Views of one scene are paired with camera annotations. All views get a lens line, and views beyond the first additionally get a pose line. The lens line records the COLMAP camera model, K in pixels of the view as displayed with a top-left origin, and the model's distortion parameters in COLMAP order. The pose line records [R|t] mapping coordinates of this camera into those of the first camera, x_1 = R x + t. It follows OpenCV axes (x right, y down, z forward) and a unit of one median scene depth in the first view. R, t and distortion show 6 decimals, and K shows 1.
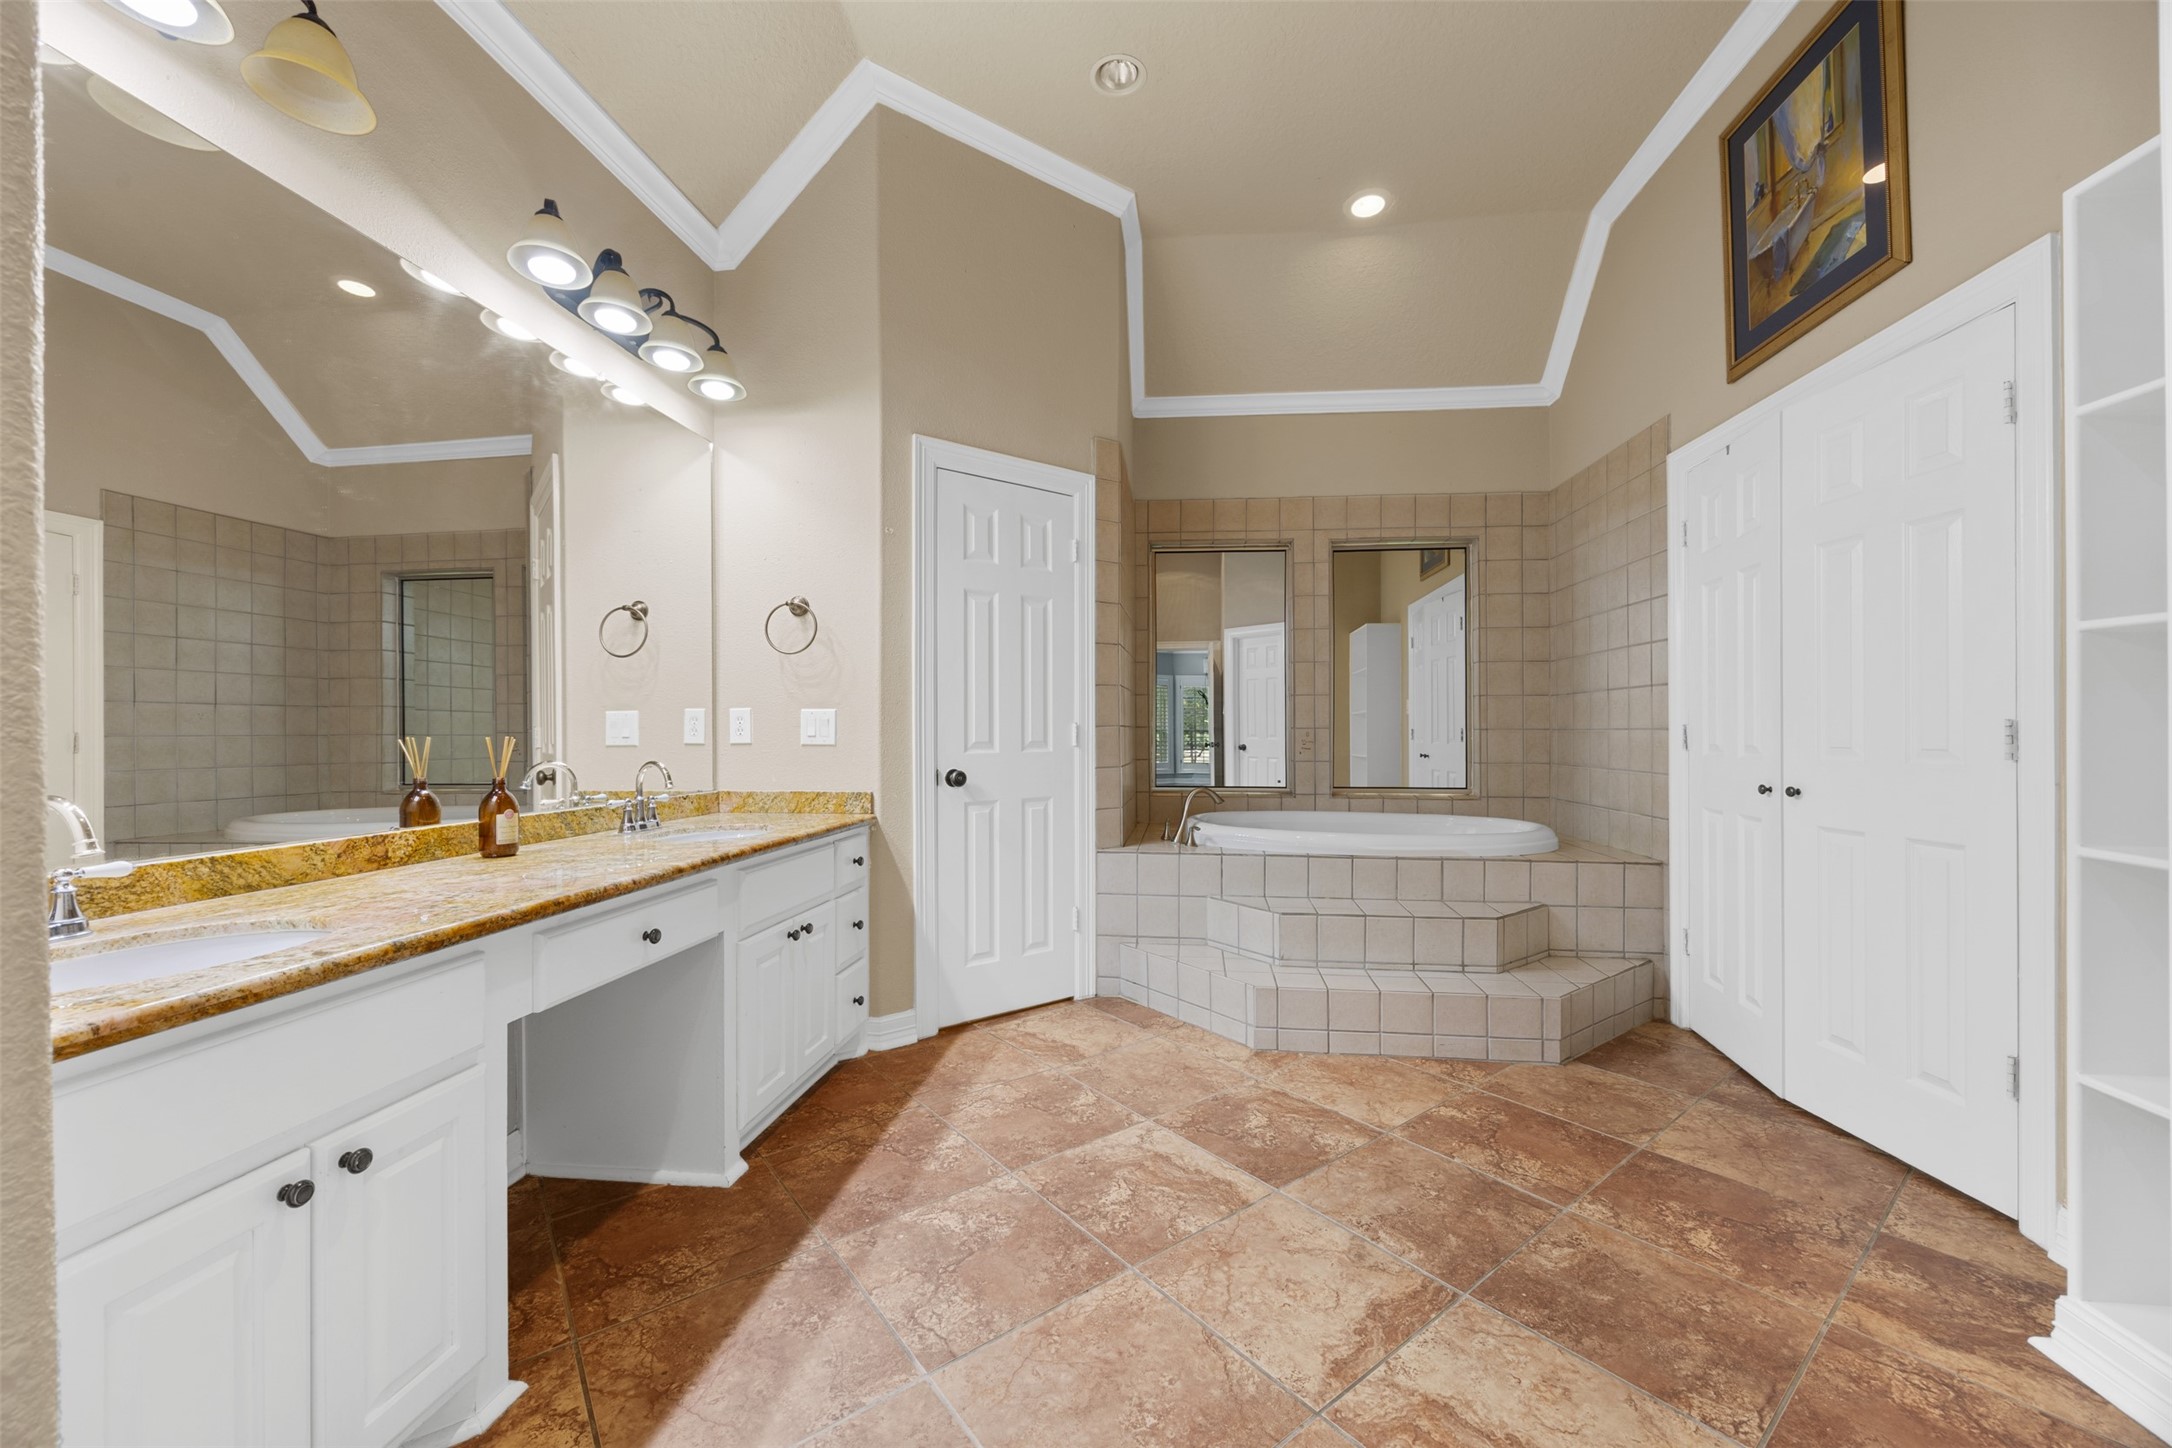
lens RADIAL K [[841.0, 0, 1089.7], [0, 841.0, 728.5], [0, 0, 1]] dist [0.002742, 0.000189]
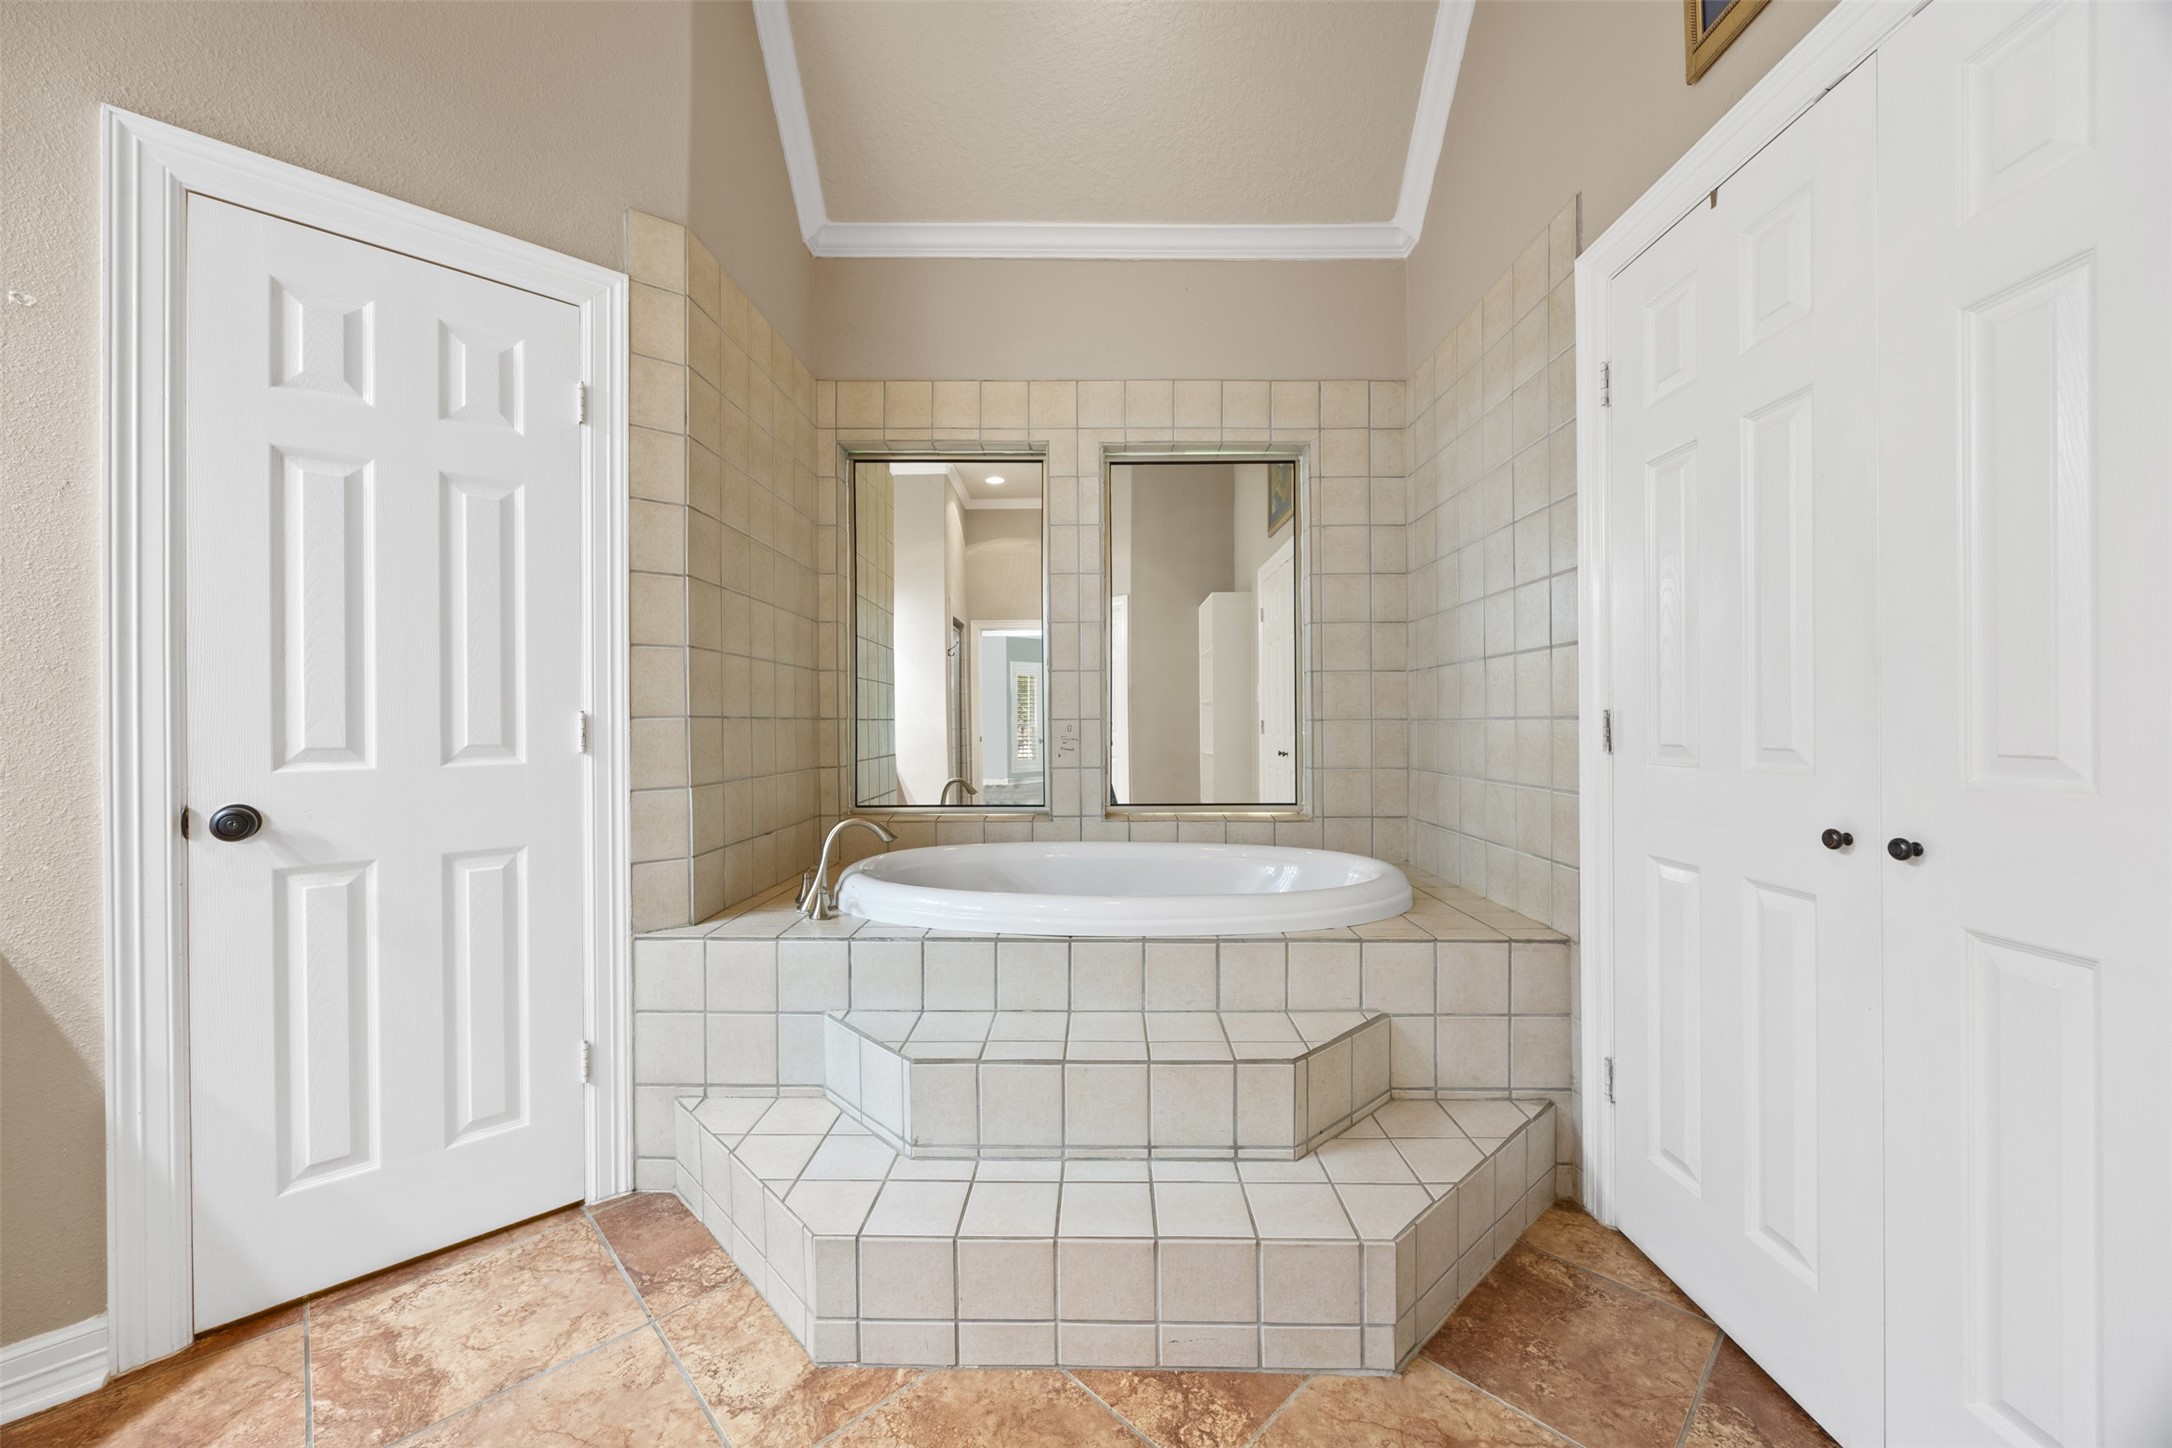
lens RADIAL K [[841.0, 0, 1084.0], [0, 841.0, 725.9], [0, 0, 1]] dist [0.002742, 0.000189]
pose [[0.994796, -0.005811, 0.101719, 0.272060], [0.005259, 0.999970, 0.005698, 0.001462], [-0.101749, -0.005133, 0.994797, 0.433443]]
